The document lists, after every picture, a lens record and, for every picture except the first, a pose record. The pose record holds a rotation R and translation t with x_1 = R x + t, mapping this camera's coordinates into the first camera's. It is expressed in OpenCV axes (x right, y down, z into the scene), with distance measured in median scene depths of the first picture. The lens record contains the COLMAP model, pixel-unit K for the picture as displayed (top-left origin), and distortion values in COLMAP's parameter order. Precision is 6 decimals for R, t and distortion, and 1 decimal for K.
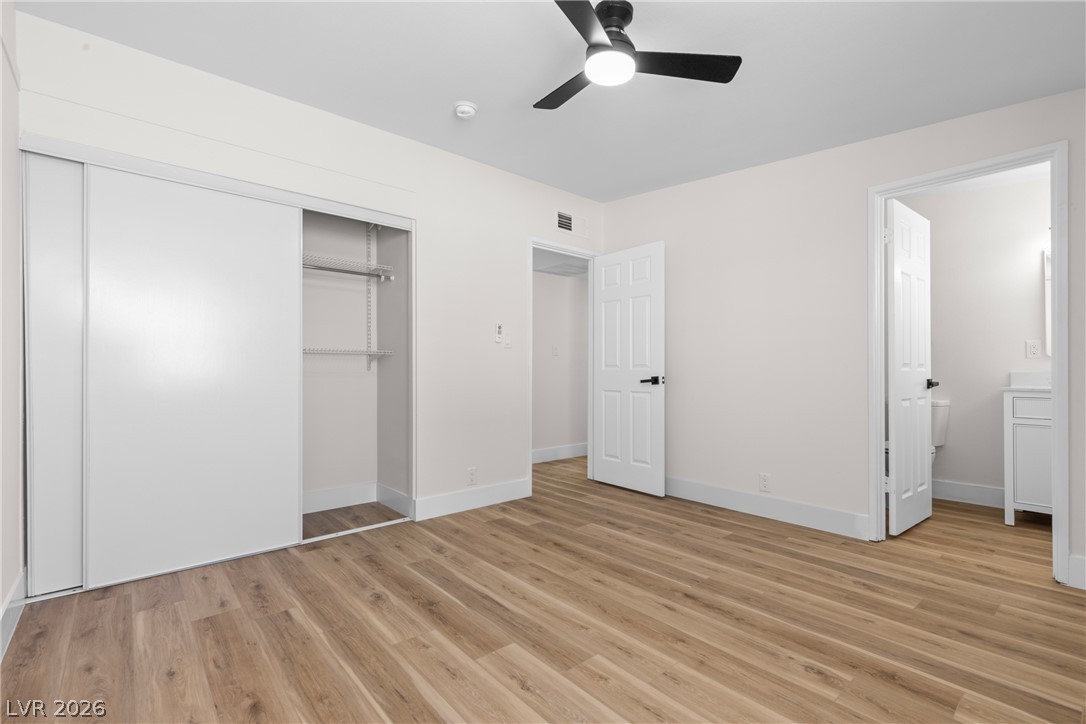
lens RADIAL K [[491.6, 0, 537.6], [0, 491.6, 369.8], [0, 0, 1]] dist [0.010558, -0.000322]
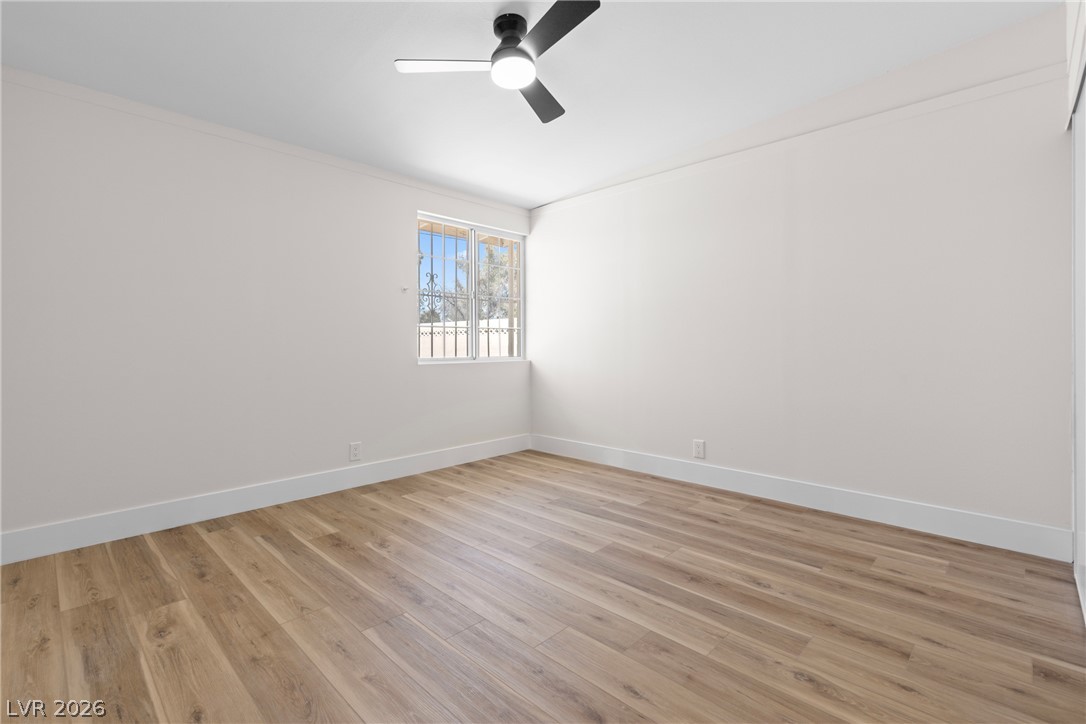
lens RADIAL K [[491.6, 0, 541.0], [0, 491.6, 355.8], [0, 0, 1]] dist [0.010558, -0.000322]
pose [[-0.995486, 0.007977, -0.094574, 0.164852], [0.006064, 0.999771, 0.020499, 0.009995], [0.094716, 0.019833, -0.995307, 1.816027]]
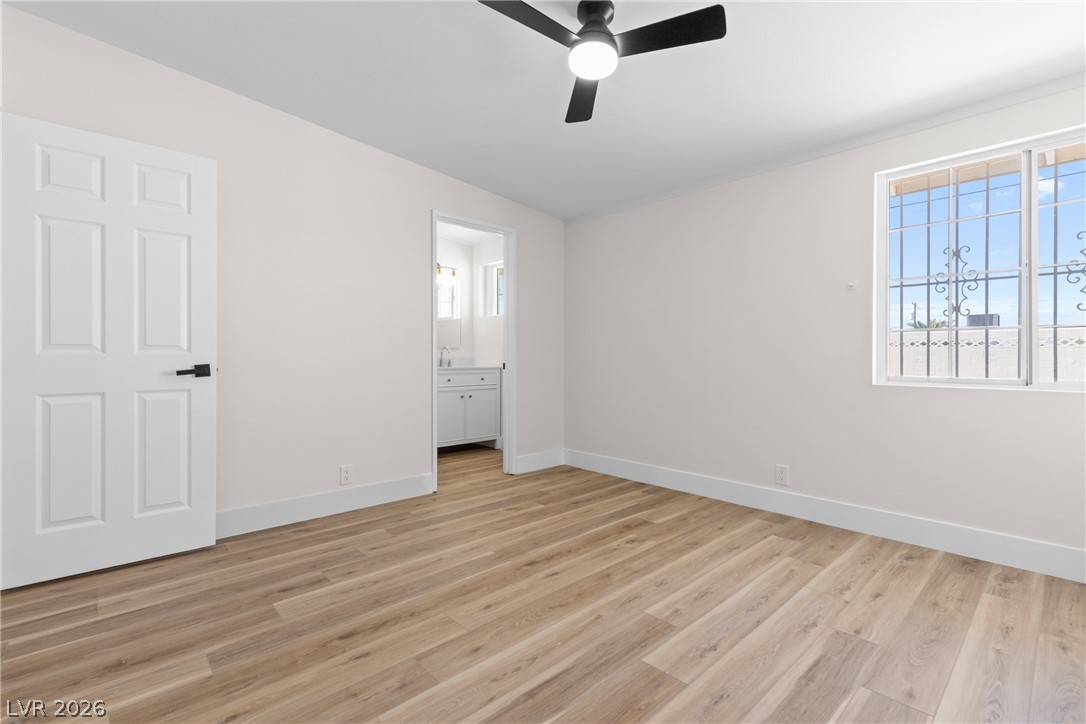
lens RADIAL K [[491.6, 0, 557.5], [0, 491.6, 363.8], [0, 0, 1]] dist [0.010558, -0.000322]
pose [[-0.060516, -0.013445, 0.998077, -0.743057], [-0.002108, 0.999909, 0.013342, 0.004665], [-0.998165, -0.001297, -0.060539, 0.971360]]
